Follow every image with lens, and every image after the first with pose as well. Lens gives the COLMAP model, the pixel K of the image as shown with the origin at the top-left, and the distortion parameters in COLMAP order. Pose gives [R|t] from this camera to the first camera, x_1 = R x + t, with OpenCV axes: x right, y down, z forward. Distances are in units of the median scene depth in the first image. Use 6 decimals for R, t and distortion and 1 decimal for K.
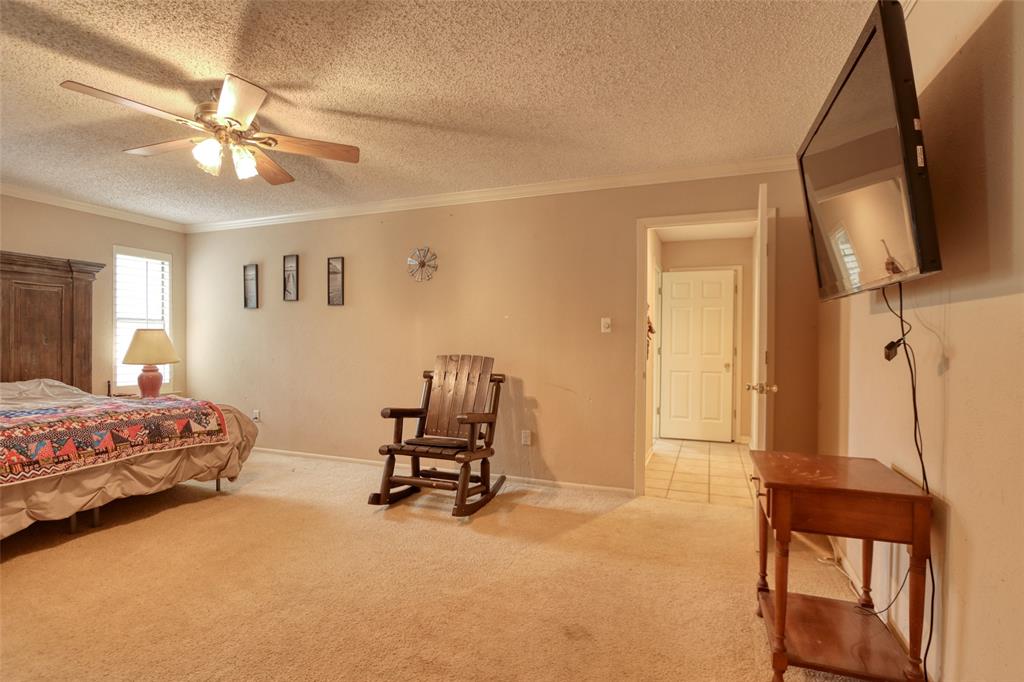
lens RADIAL K [[505.9, 0, 517.5], [0, 505.9, 341.3], [0, 0, 1]] dist [-0.015495, 0.002365]
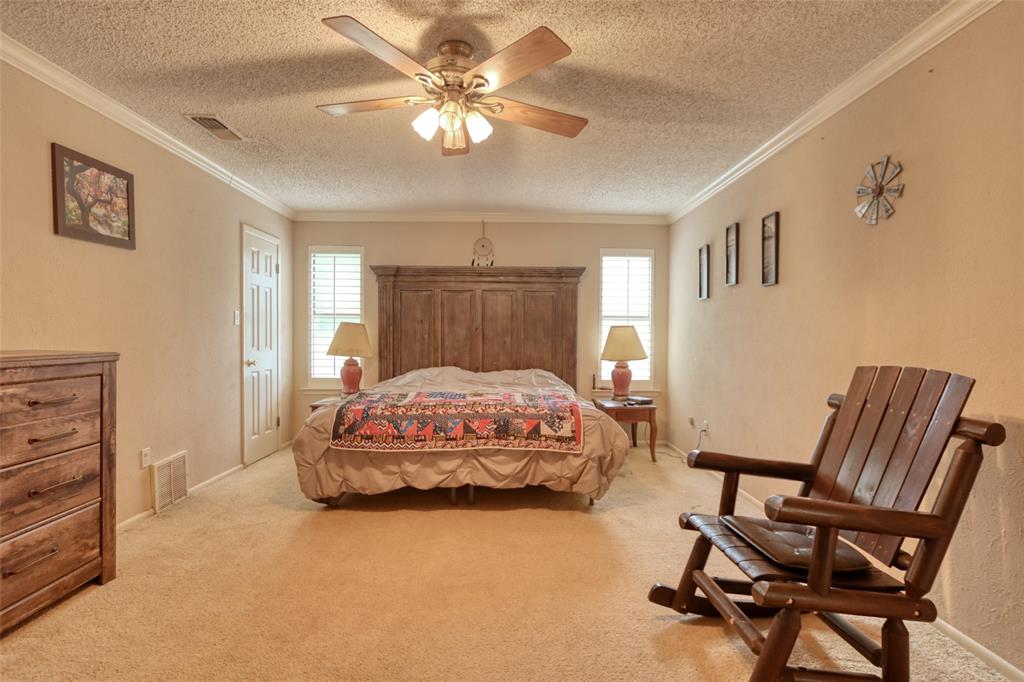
lens RADIAL K [[513.9, 0, 513.0], [0, 513.9, 347.0], [0, 0, 1]] dist [-0.016967, 0.001981]
pose [[0.374675, 0.015681, -0.927023, 0.209765], [-0.001550, 0.999866, 0.016287, 0.002326], [0.927155, -0.004666, 0.374650, 0.578853]]
